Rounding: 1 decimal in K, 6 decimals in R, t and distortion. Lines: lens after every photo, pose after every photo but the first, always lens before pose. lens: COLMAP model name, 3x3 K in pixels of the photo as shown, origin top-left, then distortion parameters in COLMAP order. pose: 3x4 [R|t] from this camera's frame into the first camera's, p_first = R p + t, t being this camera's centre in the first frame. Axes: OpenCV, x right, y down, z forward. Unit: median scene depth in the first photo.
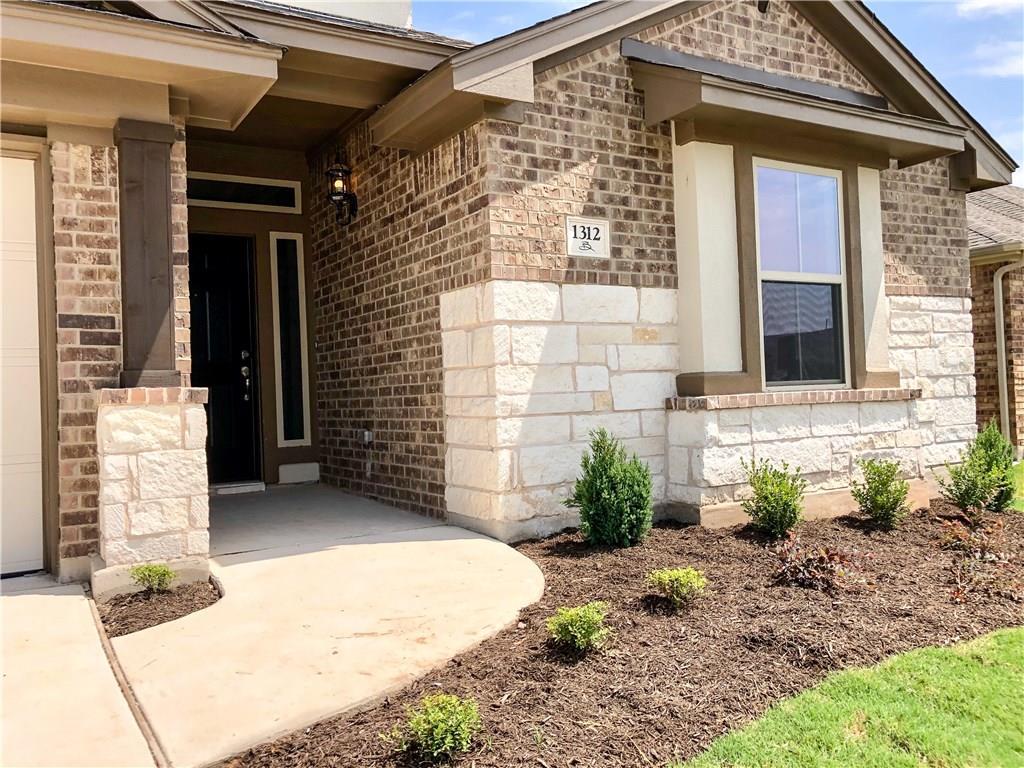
lens RADIAL K [[868.9, 0, 512.0], [0, 868.9, 384.0], [0, 0, 1]] dist [0.112674, -0.262645]
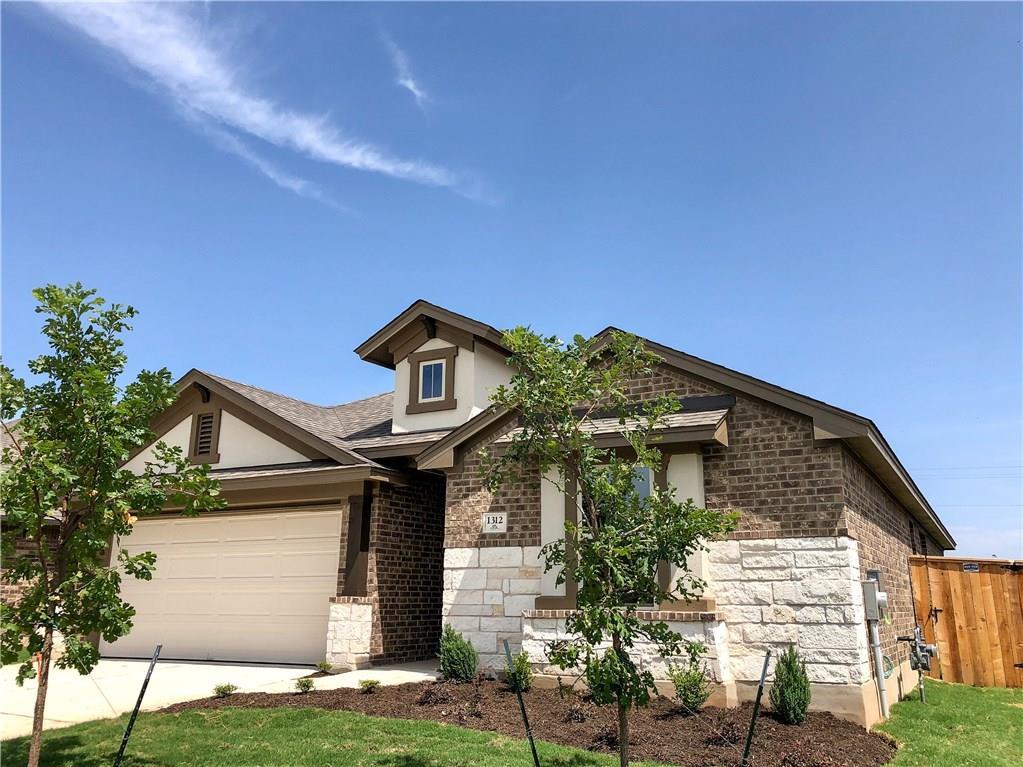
lens RADIAL K [[868.1, 0, 511.5], [0, 868.1, 383.5], [0, 0, 1]] dist [0.112674, -0.262645]
pose [[0.506778, -0.172652, -0.844611, 1.757204], [-0.012305, 0.978191, -0.207341, -0.066532], [0.861989, 0.115469, 0.493601, 0.029900]]
